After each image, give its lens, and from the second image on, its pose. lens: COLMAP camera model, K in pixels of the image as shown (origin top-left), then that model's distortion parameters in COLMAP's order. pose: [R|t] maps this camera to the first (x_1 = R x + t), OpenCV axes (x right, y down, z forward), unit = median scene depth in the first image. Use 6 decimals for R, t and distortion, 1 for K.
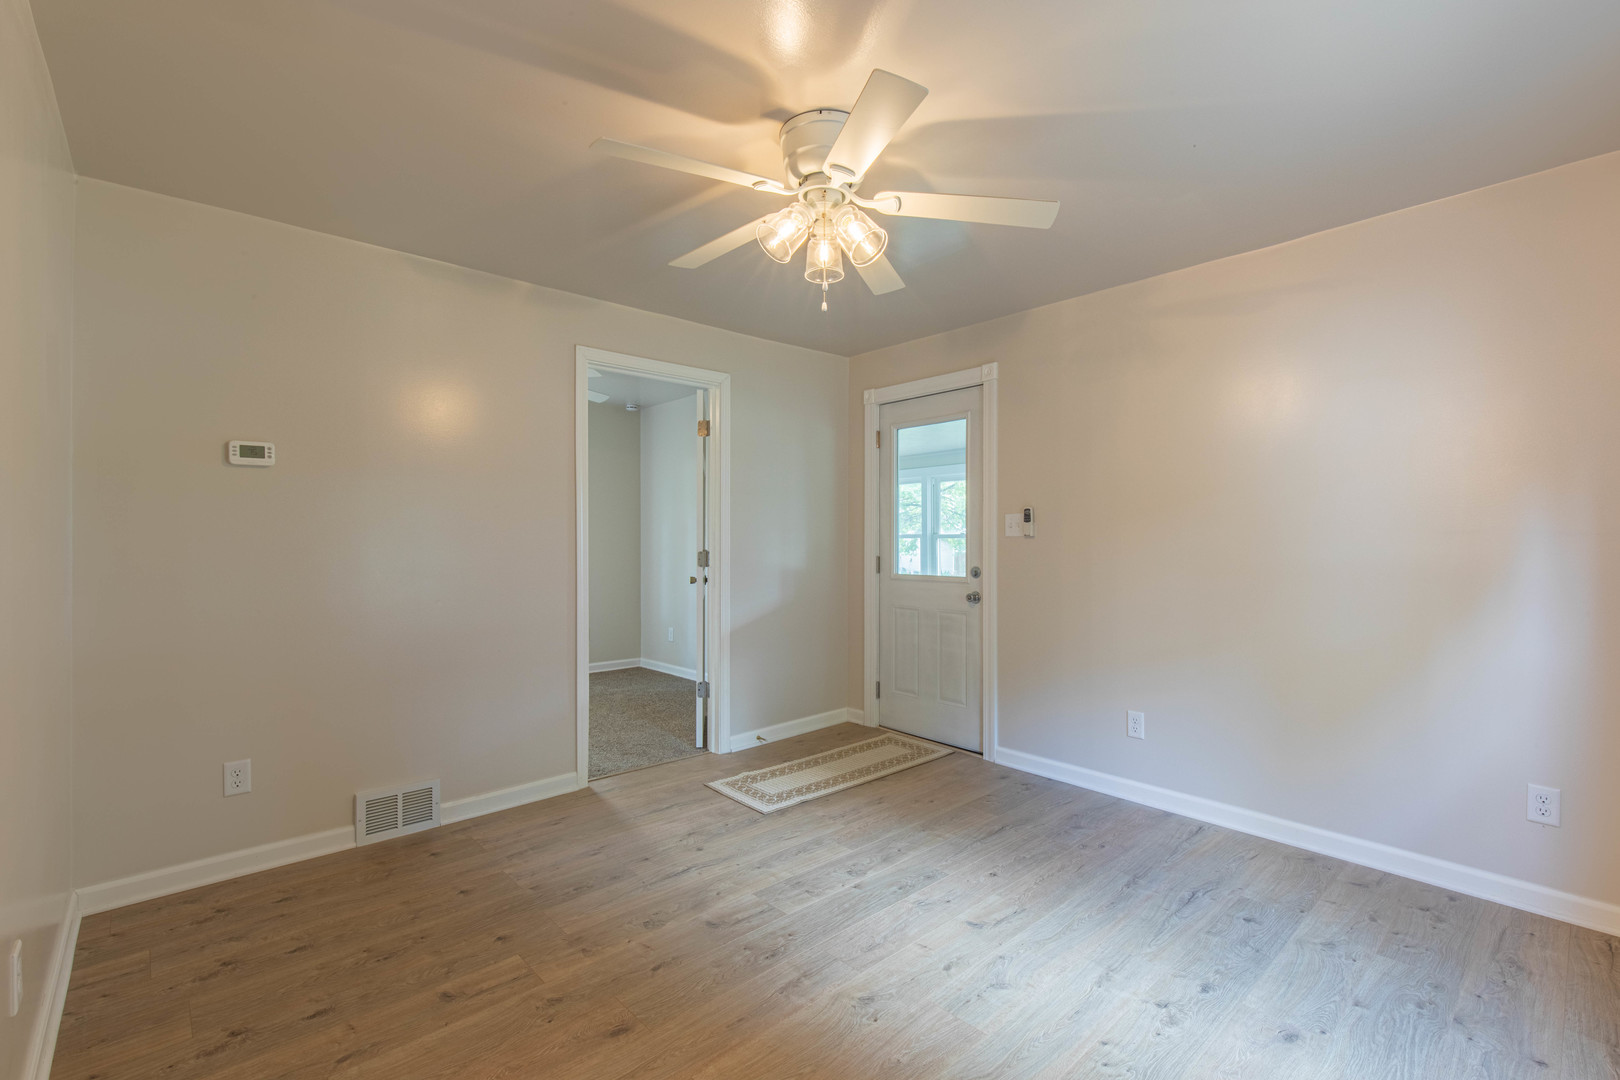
lens RADIAL K [[722.3, 0, 821.6], [0, 722.3, 544.7], [0, 0, 1]] dist [0.003520, 0.000117]
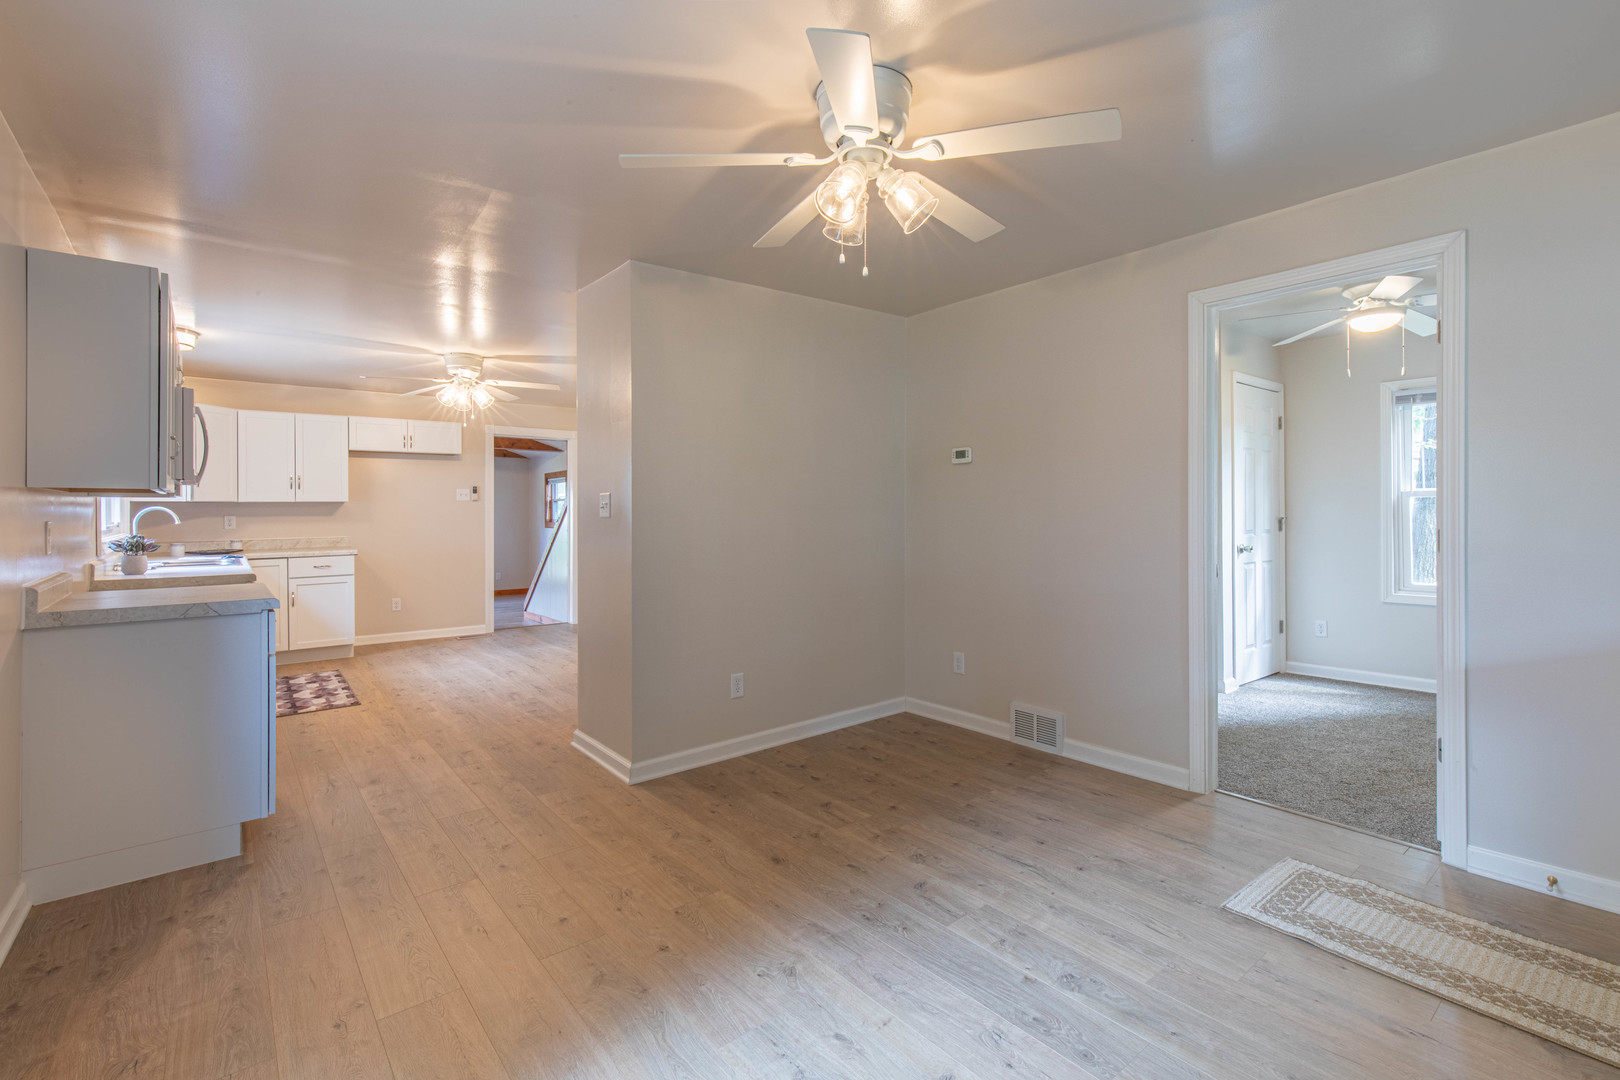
lens RADIAL K [[722.3, 0, 823.5], [0, 722.3, 506.8], [0, 0, 1]] dist [0.003520, 0.000117]
pose [[-0.052030, -0.002677, -0.998642, 0.747068], [-0.000254, 0.999996, -0.002667, -0.011662], [0.998645, 0.000115, -0.052031, 0.767107]]
